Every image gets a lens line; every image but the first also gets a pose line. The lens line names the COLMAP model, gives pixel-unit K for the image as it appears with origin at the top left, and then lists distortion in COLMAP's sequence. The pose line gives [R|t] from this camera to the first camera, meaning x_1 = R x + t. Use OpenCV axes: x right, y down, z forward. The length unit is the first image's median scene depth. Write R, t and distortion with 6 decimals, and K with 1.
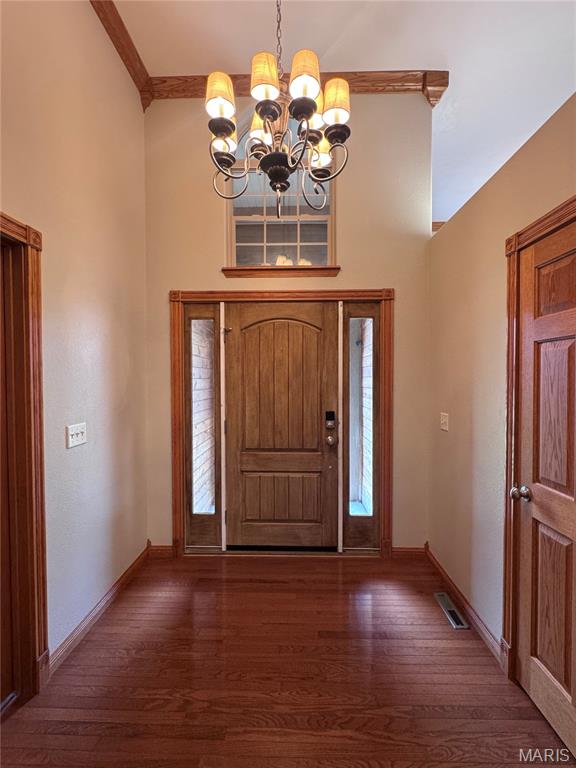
lens RADIAL K [[361.0, 0, 288.0], [0, 361.0, 384.0], [0, 0, 1]] dist [-0.001233, -0.000105]
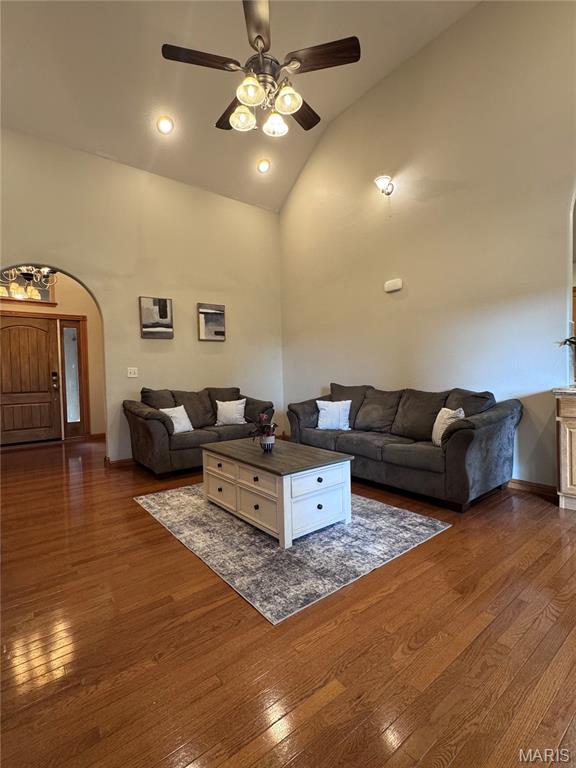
lens RADIAL K [[361.0, 0, 288.0], [0, 361.0, 384.0], [0, 0, 1]] dist [-0.001233, -0.000105]
pose [[0.764693, -0.036025, 0.643387, -0.190656], [0.033701, 0.999305, 0.015898, 0.154110], [-0.643513, 0.009526, 0.765376, -1.428529]]
